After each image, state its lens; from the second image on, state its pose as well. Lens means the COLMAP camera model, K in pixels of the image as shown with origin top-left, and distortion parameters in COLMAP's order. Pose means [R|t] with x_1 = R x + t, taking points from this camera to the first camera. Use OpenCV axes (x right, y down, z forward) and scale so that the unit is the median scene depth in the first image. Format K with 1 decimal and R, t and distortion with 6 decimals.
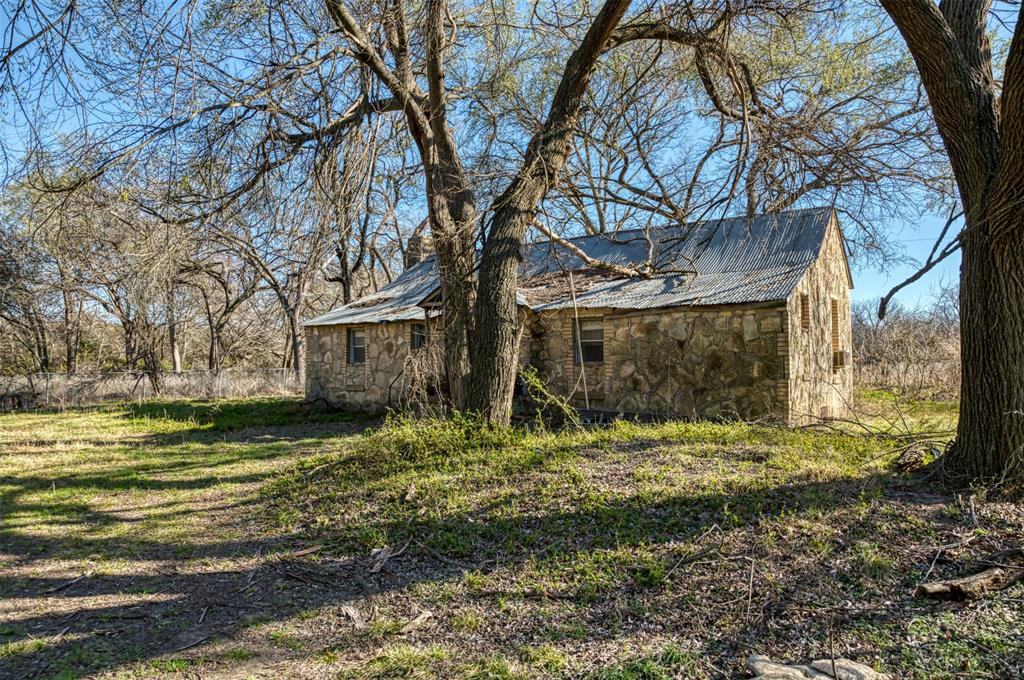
lens RADIAL K [[876.4, 0, 512.0], [0, 876.4, 340.0], [0, 0, 1]] dist [0.061599, 0.004458]
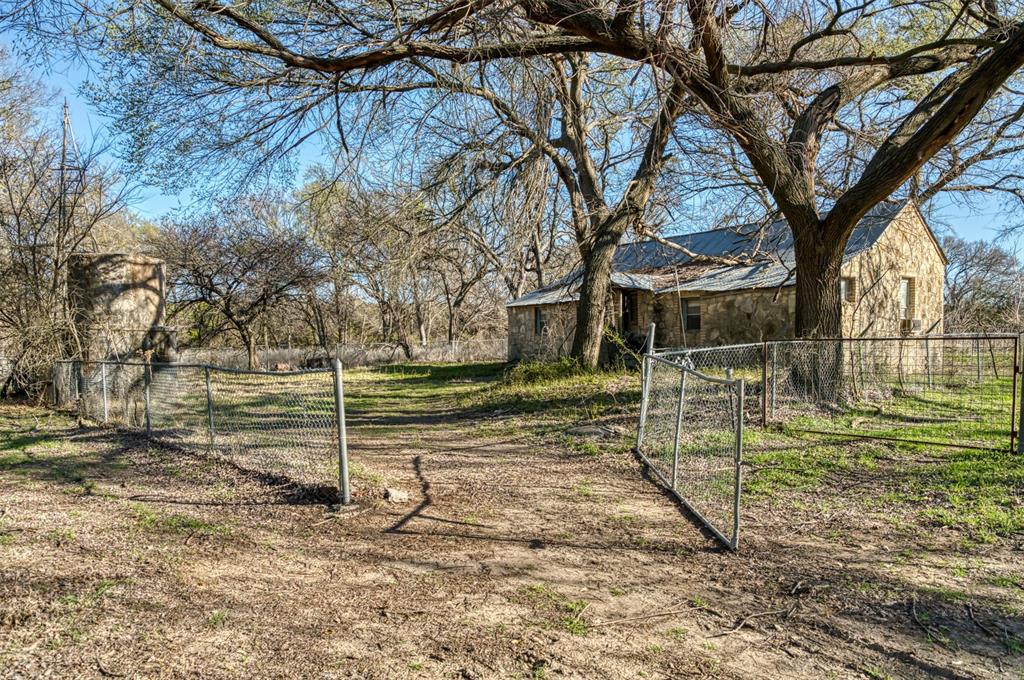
lens RADIAL K [[876.4, 0, 512.0], [0, 876.4, 340.0], [0, 0, 1]] dist [0.061599, 0.004458]
pose [[0.965616, -0.011915, -0.259698, 0.128309], [0.019934, 0.999402, 0.028266, -0.002665], [0.259206, -0.032471, 0.965276, -0.312980]]
